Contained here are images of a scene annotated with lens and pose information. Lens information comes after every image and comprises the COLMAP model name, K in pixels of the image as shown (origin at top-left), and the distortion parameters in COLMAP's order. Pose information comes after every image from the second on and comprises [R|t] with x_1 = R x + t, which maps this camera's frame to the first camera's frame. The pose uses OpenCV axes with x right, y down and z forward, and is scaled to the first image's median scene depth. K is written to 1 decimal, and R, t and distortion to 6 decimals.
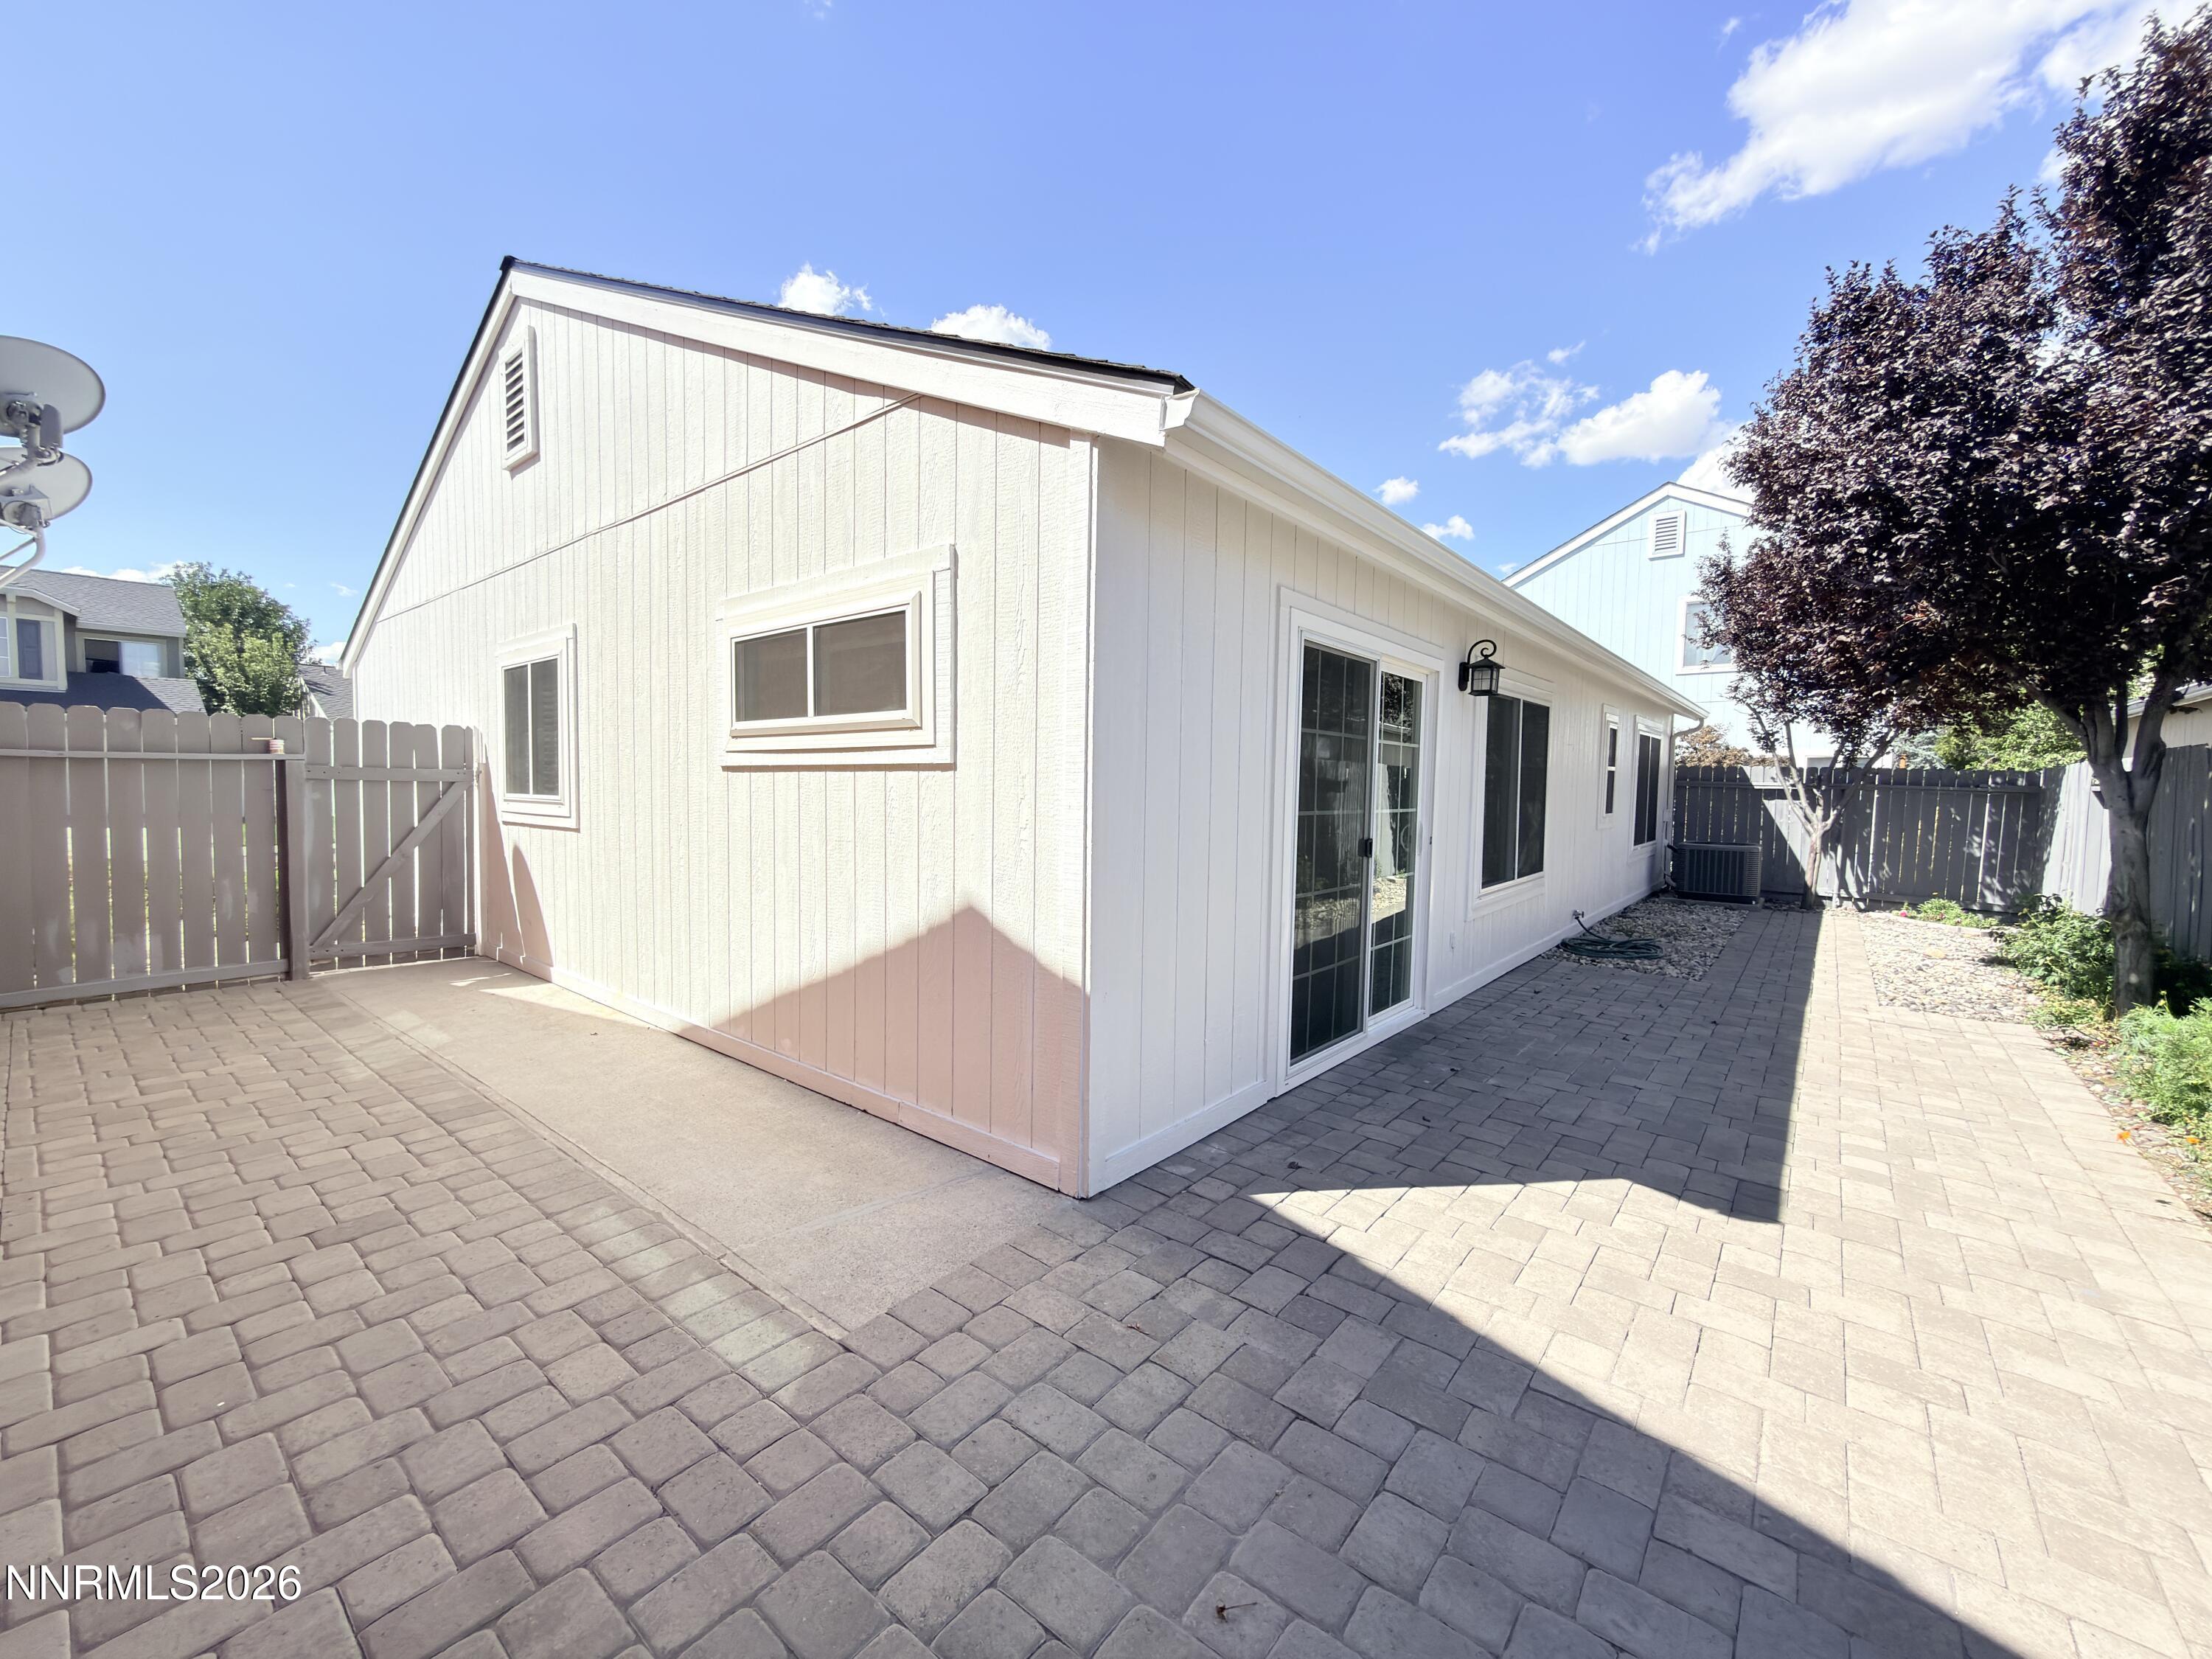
lens RADIAL K [[885.1, 0, 1103.4], [0, 885.1, 826.4], [0, 0, 1]] dist [-0.007842, 0.001113]
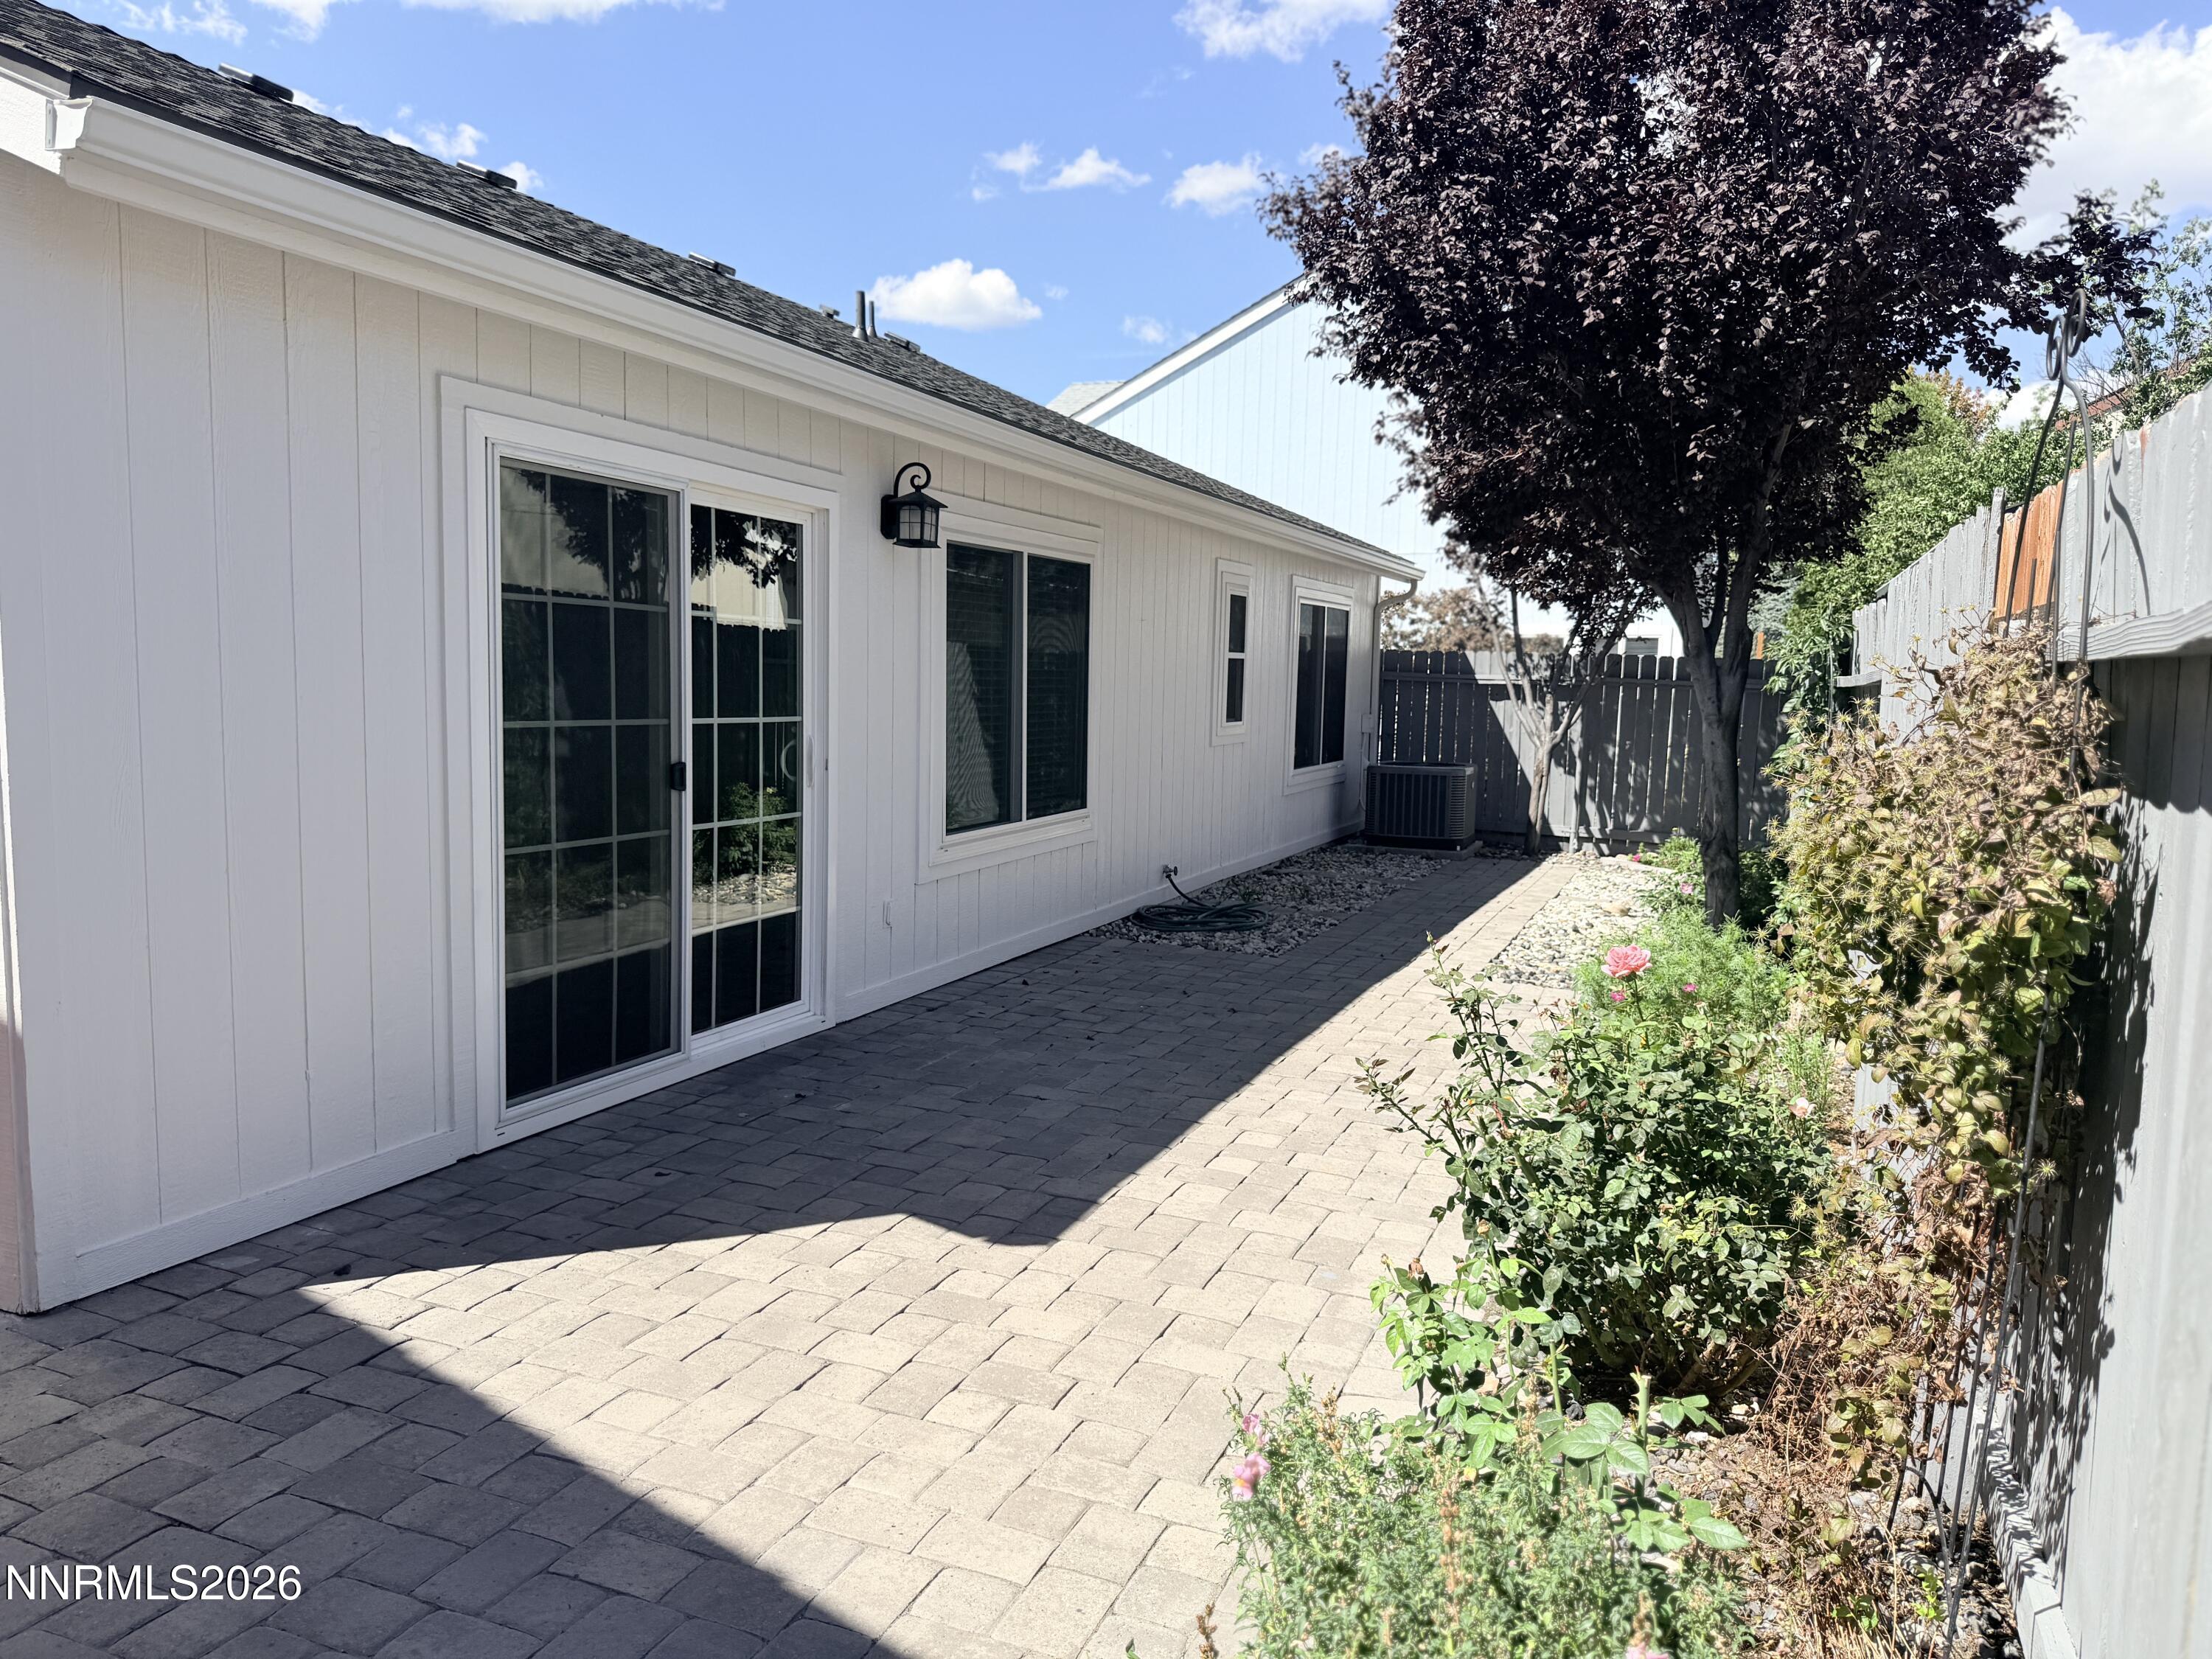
lens RADIAL K [[1539.8, 0, 1115.8], [0, 1539.8, 829.3], [0, 0, 1]] dist [0.009600, -0.031257]
pose [[0.952660, -0.027498, 0.302790, 0.293550], [0.011388, 0.998430, 0.054841, 0.004261], [-0.303823, -0.048797, 0.951478, -0.225859]]
